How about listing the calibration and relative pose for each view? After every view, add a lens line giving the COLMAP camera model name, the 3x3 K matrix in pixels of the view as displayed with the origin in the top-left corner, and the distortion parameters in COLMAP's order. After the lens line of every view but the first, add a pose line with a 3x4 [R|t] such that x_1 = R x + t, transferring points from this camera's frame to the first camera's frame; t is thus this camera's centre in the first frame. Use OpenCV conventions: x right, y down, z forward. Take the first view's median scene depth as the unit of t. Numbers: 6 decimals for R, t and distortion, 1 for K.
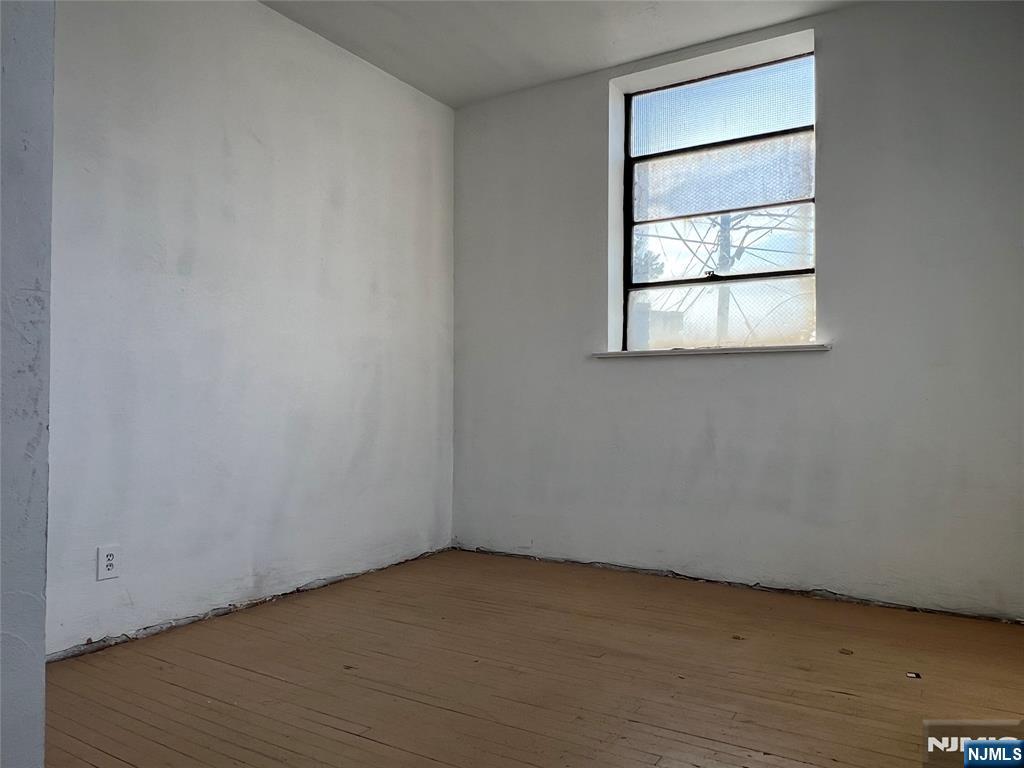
lens RADIAL K [[733.0, 0, 512.0], [0, 733.0, 384.0], [0, 0, 1]] dist [-0.000763, -0.003607]
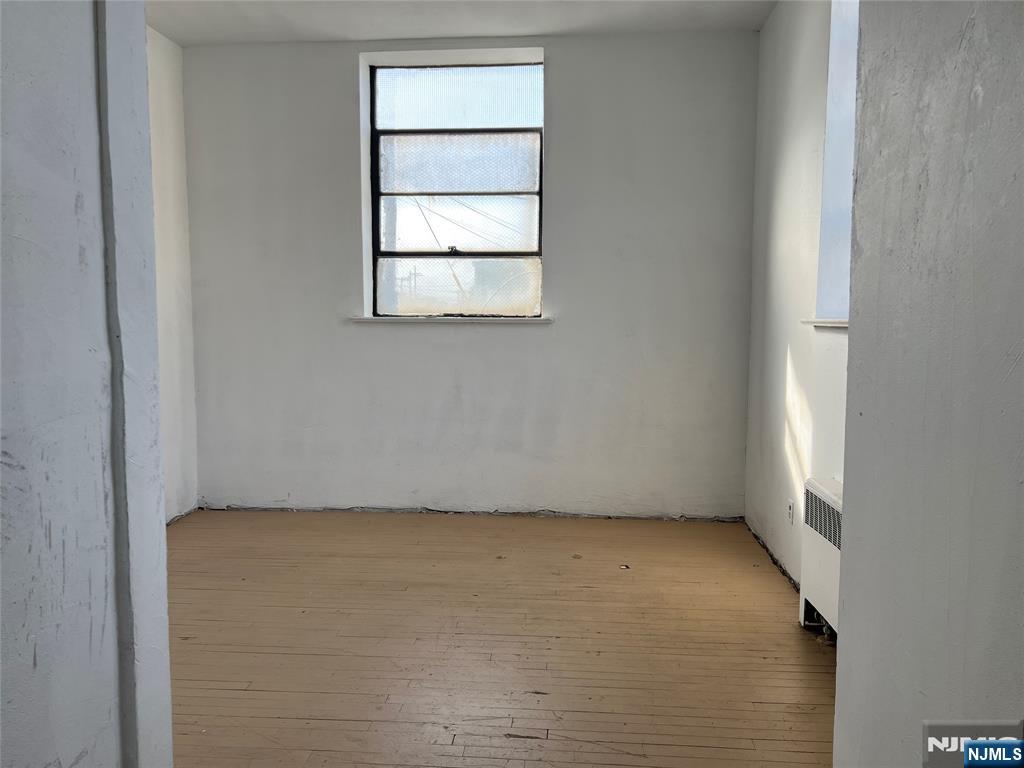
lens RADIAL K [[759.4, 0, 513.2], [0, 759.4, 377.1], [0, 0, 1]] dist [0.119755, -0.230692]
pose [[0.894039, -0.035997, 0.446540, -0.192448], [-0.010269, 0.994858, 0.100758, -0.075756], [-0.447871, -0.094667, 0.889072, -0.123118]]
